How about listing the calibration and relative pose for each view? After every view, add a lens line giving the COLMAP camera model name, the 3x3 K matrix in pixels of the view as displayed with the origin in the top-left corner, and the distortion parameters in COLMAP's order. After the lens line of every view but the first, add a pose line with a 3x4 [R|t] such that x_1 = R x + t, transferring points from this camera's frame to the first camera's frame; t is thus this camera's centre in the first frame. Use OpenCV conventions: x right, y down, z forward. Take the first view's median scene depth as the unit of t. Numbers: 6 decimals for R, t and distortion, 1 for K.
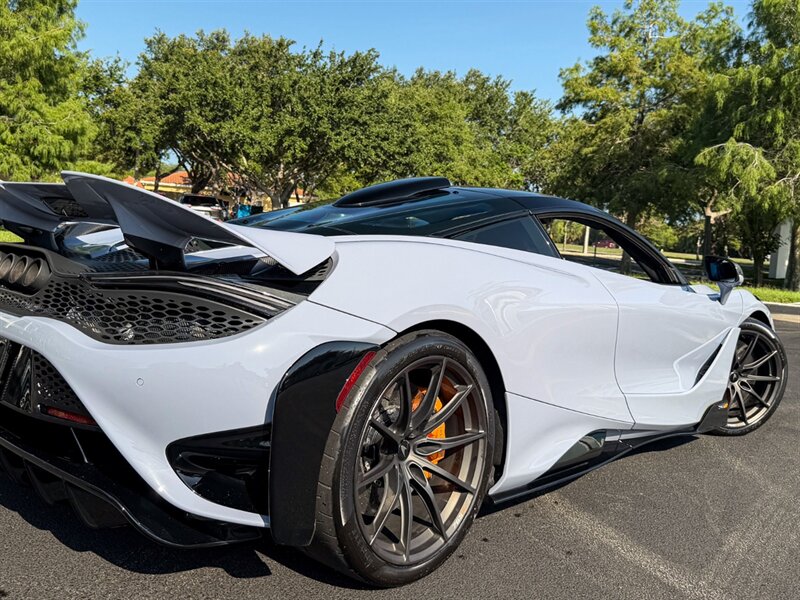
lens RADIAL K [[748.6, 0, 393.1], [0, 748.6, 246.4], [0, 0, 1]] dist [0.047725, 0.000000]
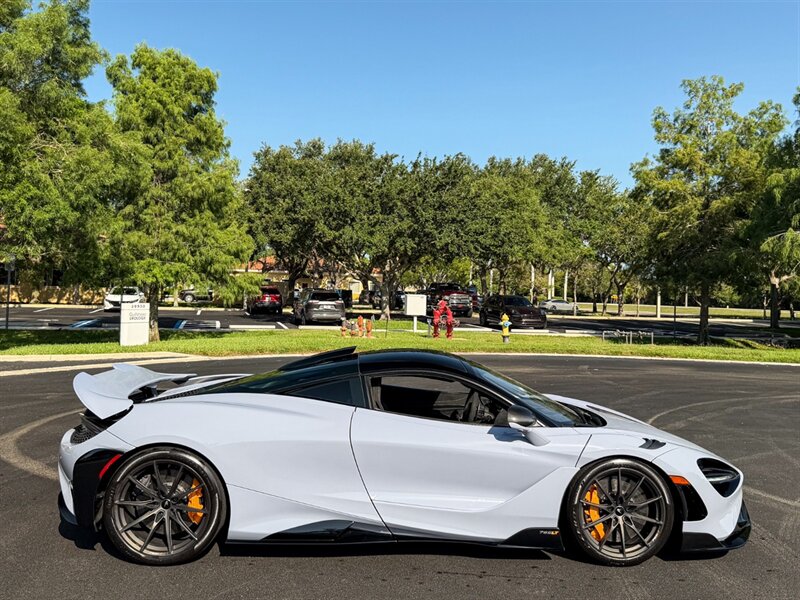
lens RADIAL K [[748.6, 0, 415.0], [0, 748.6, 274.8], [0, 0, 1]] dist [0.047725, 0.000000]
pose [[0.997476, -0.055749, -0.043971, -0.069458], [0.053371, 0.997140, -0.053512, -0.026202], [0.046828, 0.051030, 0.997599, -0.158221]]
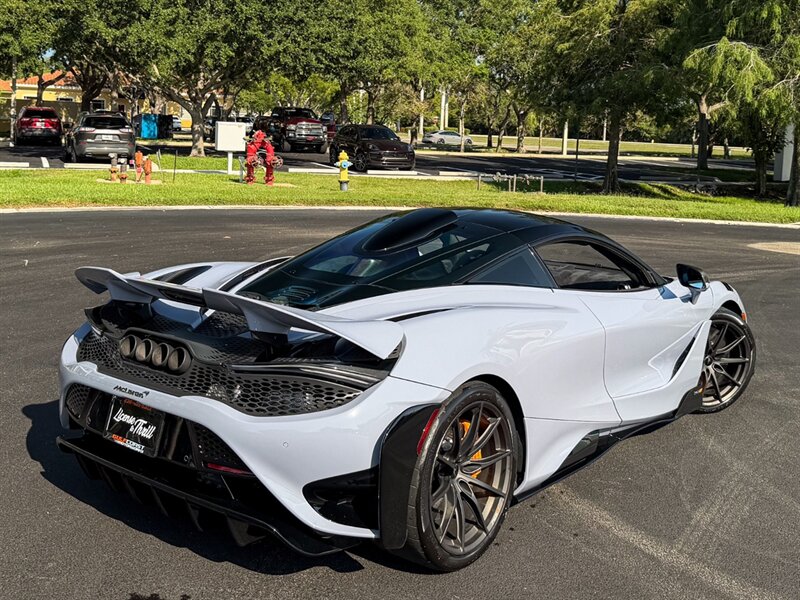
lens RADIAL K [[923.4, 0, 393.6], [0, 923.4, 184.0], [0, 0, 1]] dist [0.098103, 0.000000]
pose [[0.996582, -0.046306, 0.068410, -0.015110], [0.043337, 0.998079, 0.044267, -0.026298], [-0.070329, -0.041151, 0.996675, -0.052637]]
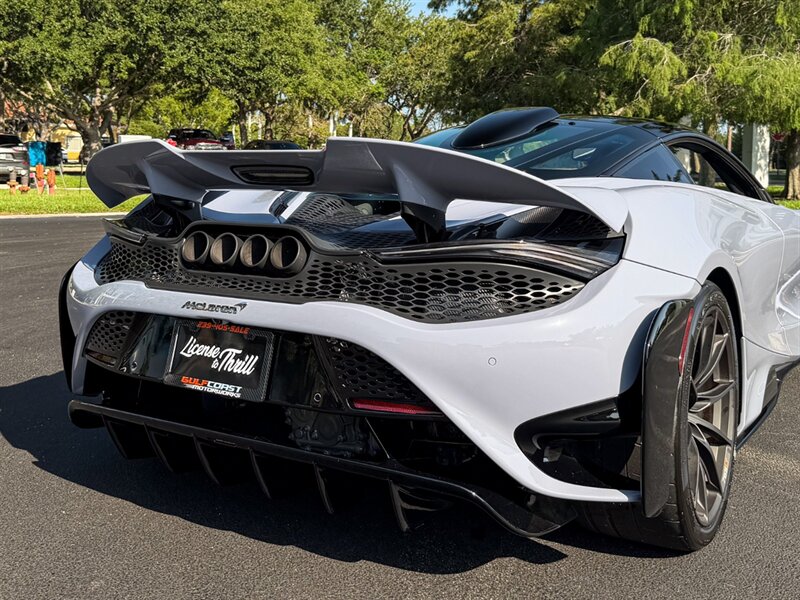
lens RADIAL K [[895.9, 0, 375.4], [0, 895.9, 196.7], [0, 0, 1]] dist [0.099640, 0.000000]
pose [[0.981544, -0.076384, 0.175322, -0.043581], [0.071973, 0.996912, 0.031392, -0.004452], [-0.177178, -0.018194, 0.984011, -0.003819]]
